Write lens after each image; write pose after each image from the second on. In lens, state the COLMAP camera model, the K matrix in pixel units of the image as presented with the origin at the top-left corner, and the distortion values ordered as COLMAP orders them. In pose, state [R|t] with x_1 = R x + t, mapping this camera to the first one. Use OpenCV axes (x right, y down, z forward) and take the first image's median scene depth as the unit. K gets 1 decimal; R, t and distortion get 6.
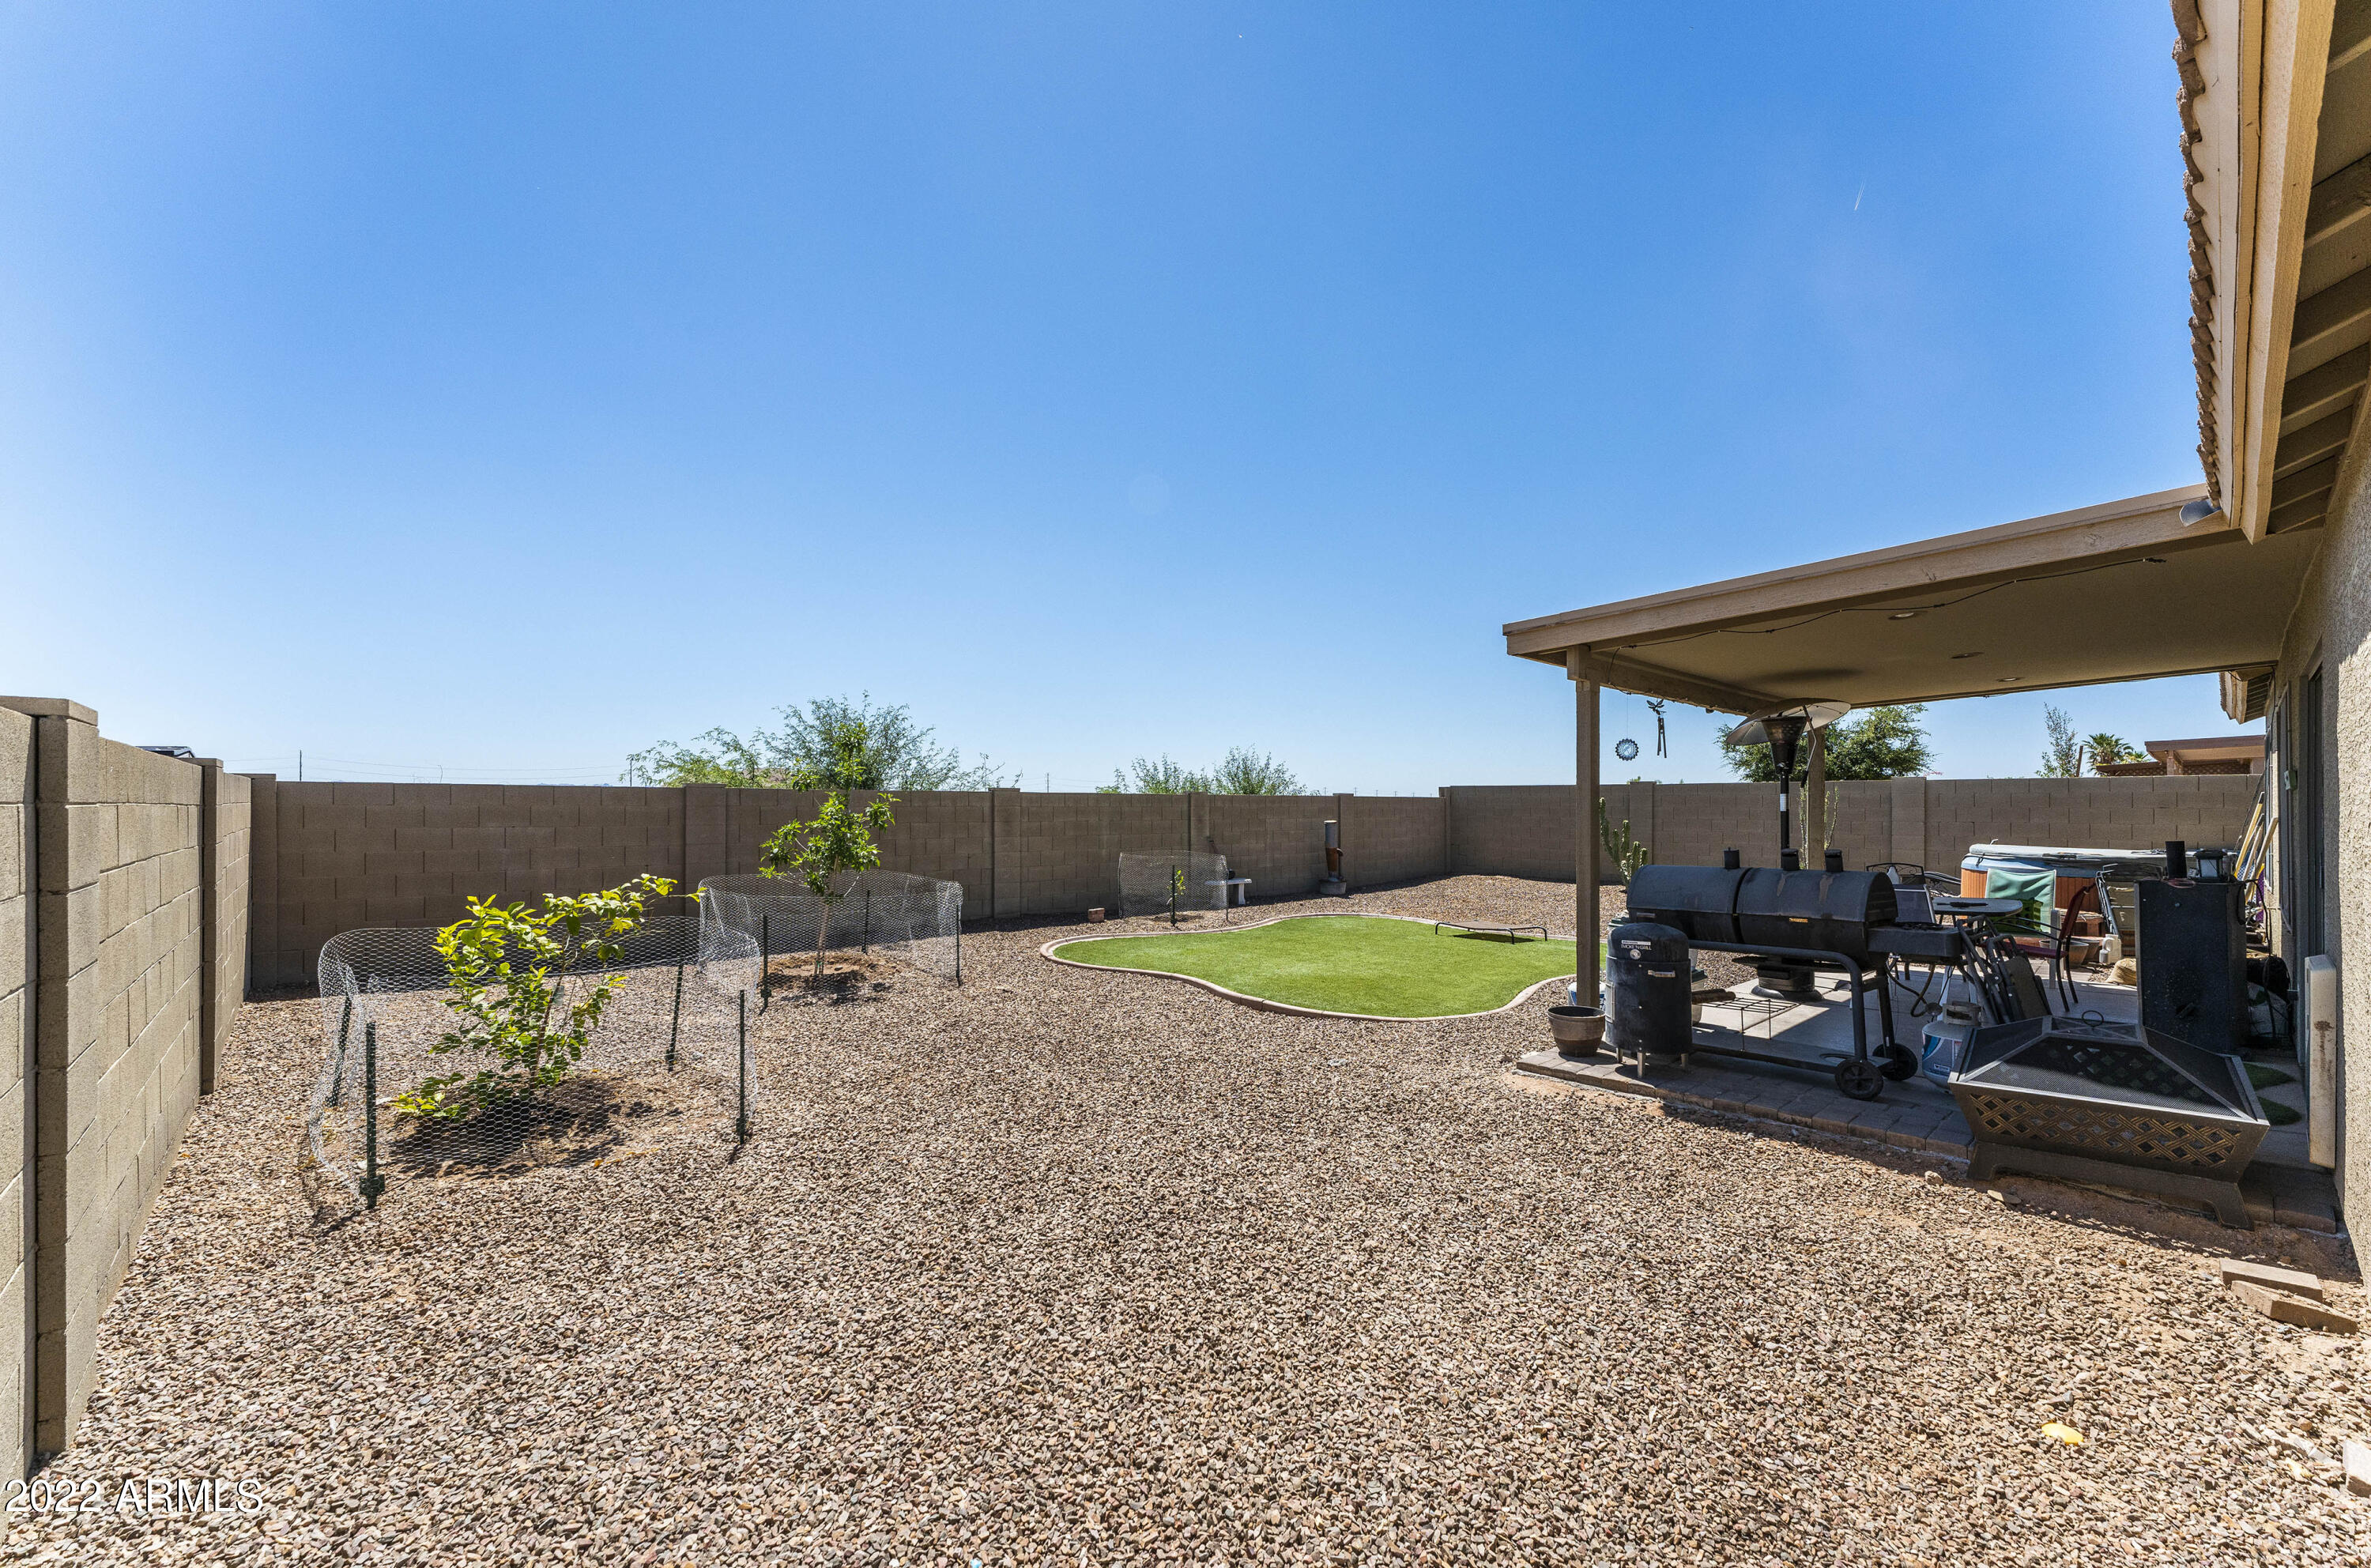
lens RADIAL K [[950.7, 0, 1187.1], [0, 950.7, 802.5], [0, 0, 1]] dist [0.003725, 0.000230]
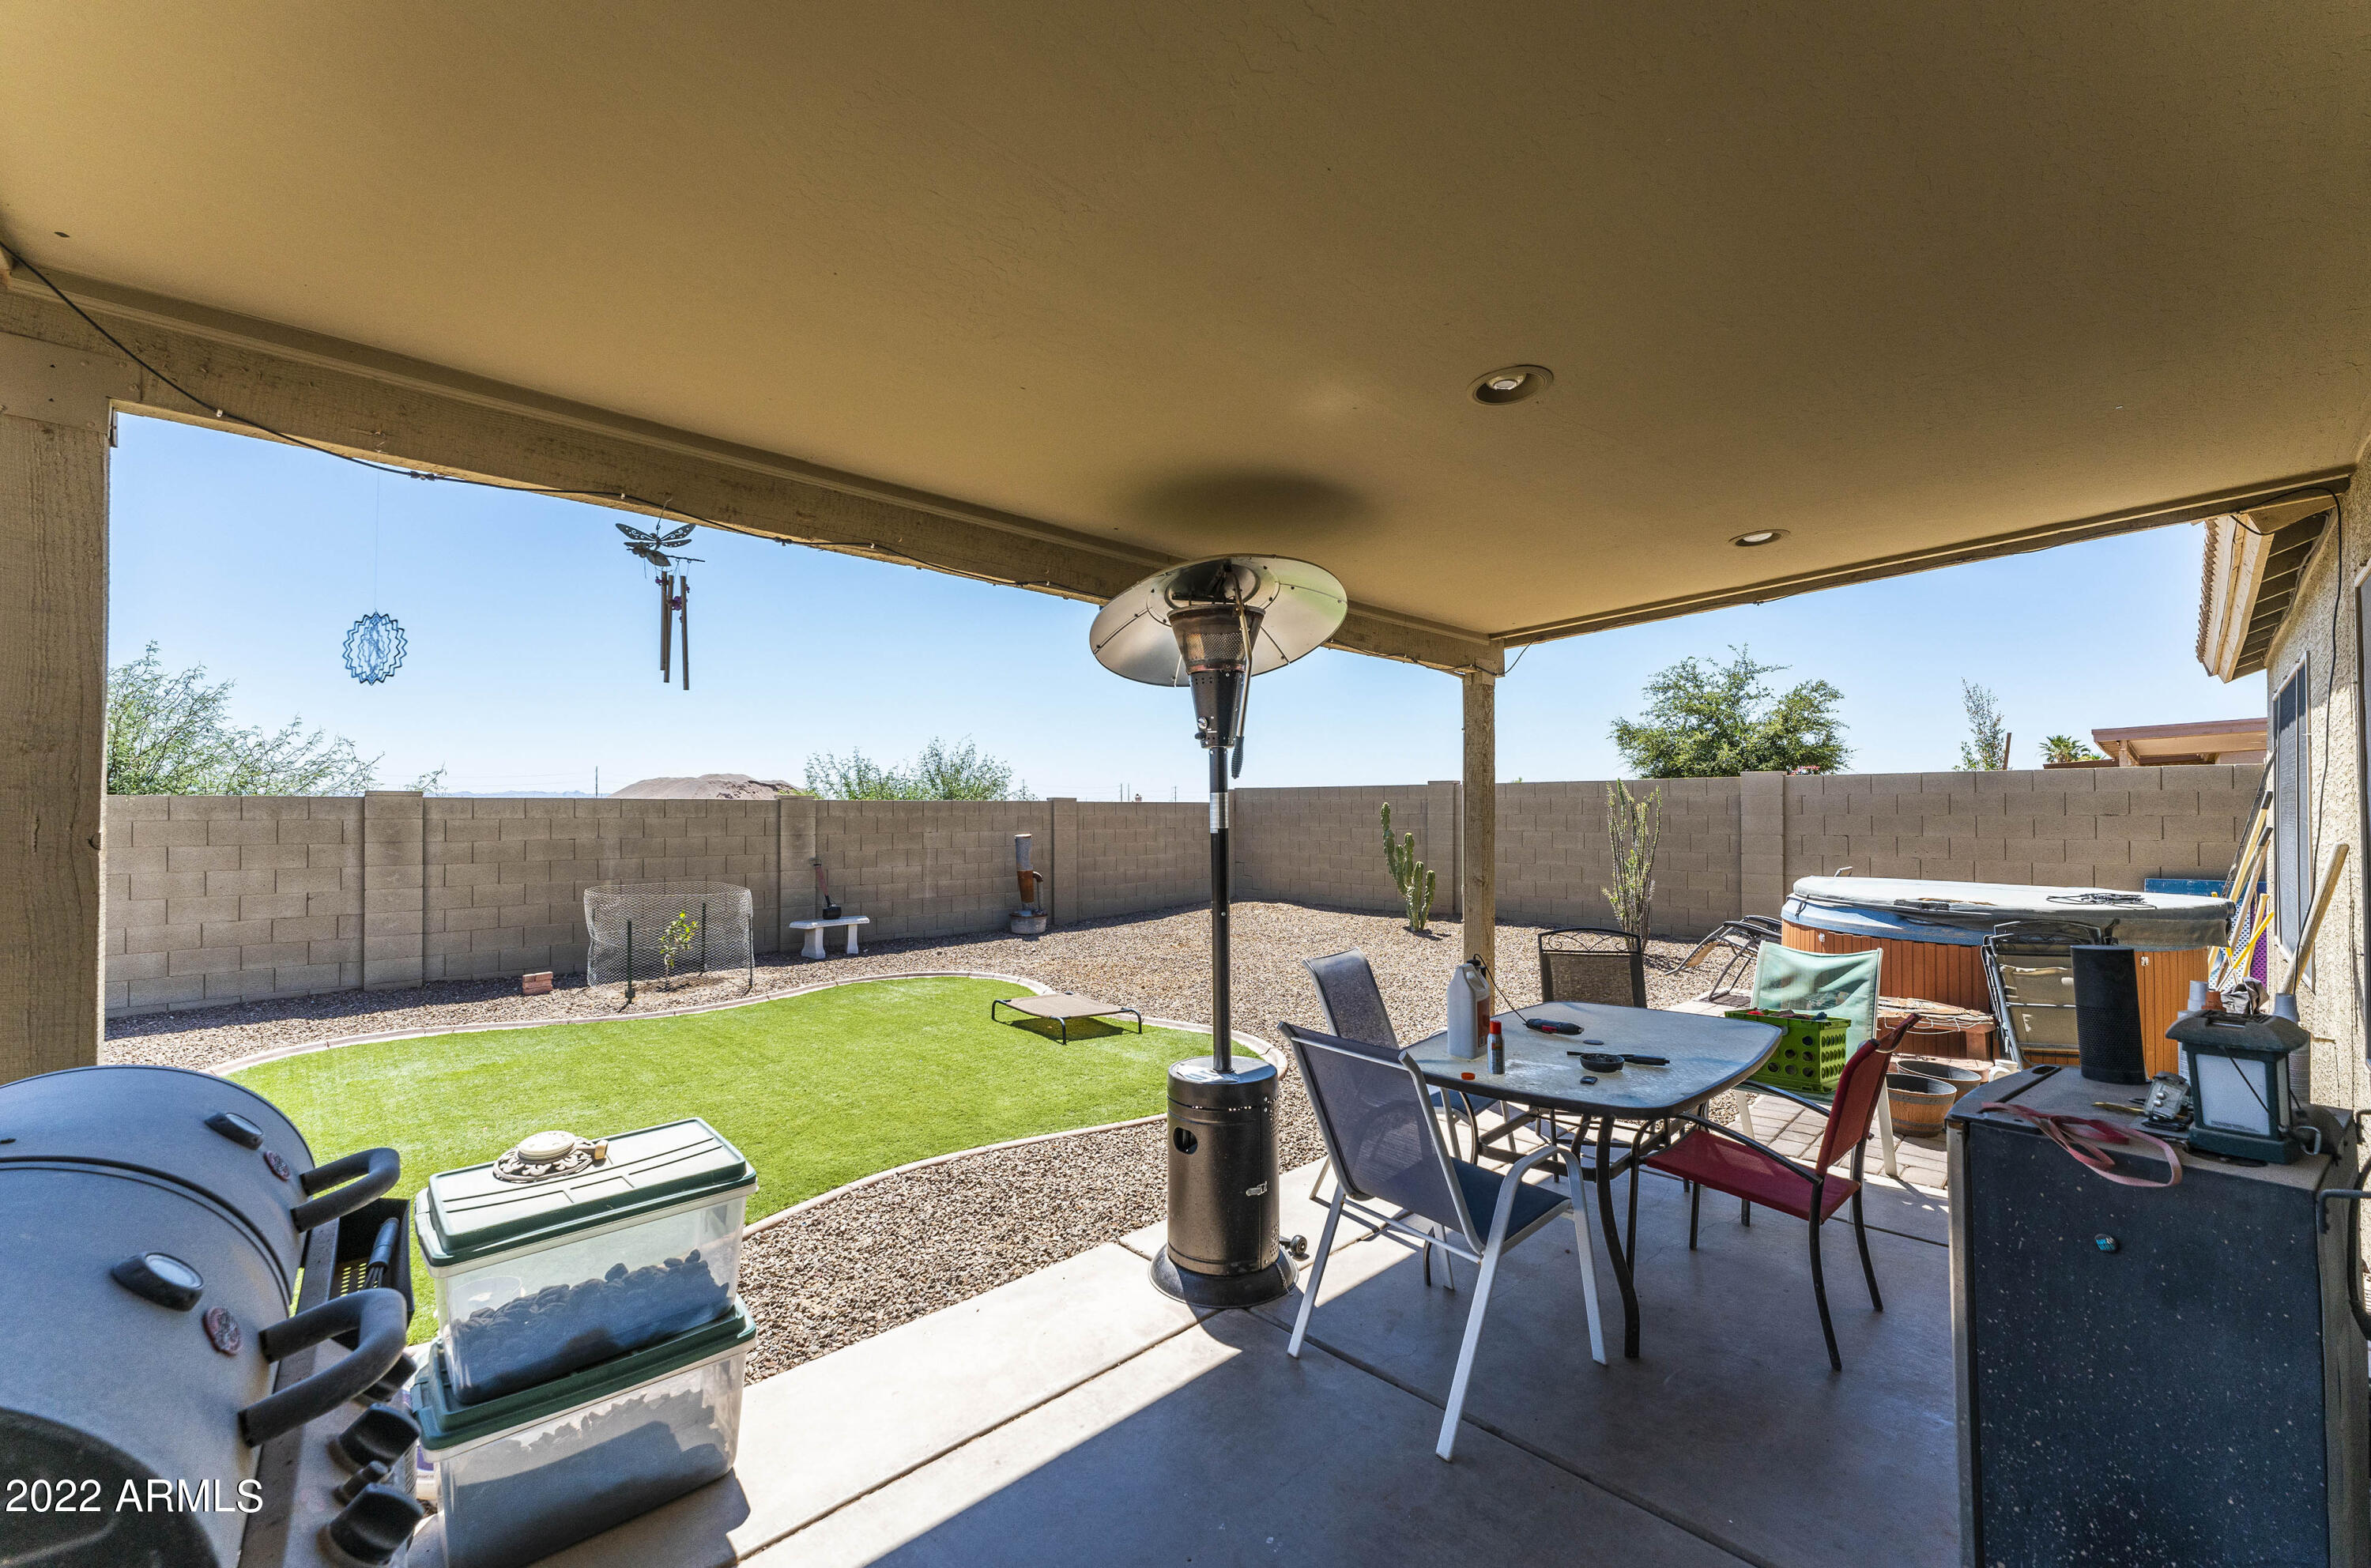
lens RADIAL K [[950.7, 0, 1192.5], [0, 950.7, 791.8], [0, 0, 1]] dist [0.003725, 0.000230]
pose [[0.999714, -0.002821, 0.023765, 0.295430], [0.003223, 0.999852, -0.016894, -0.001203], [-0.023714, 0.016966, 0.999575, 0.281025]]
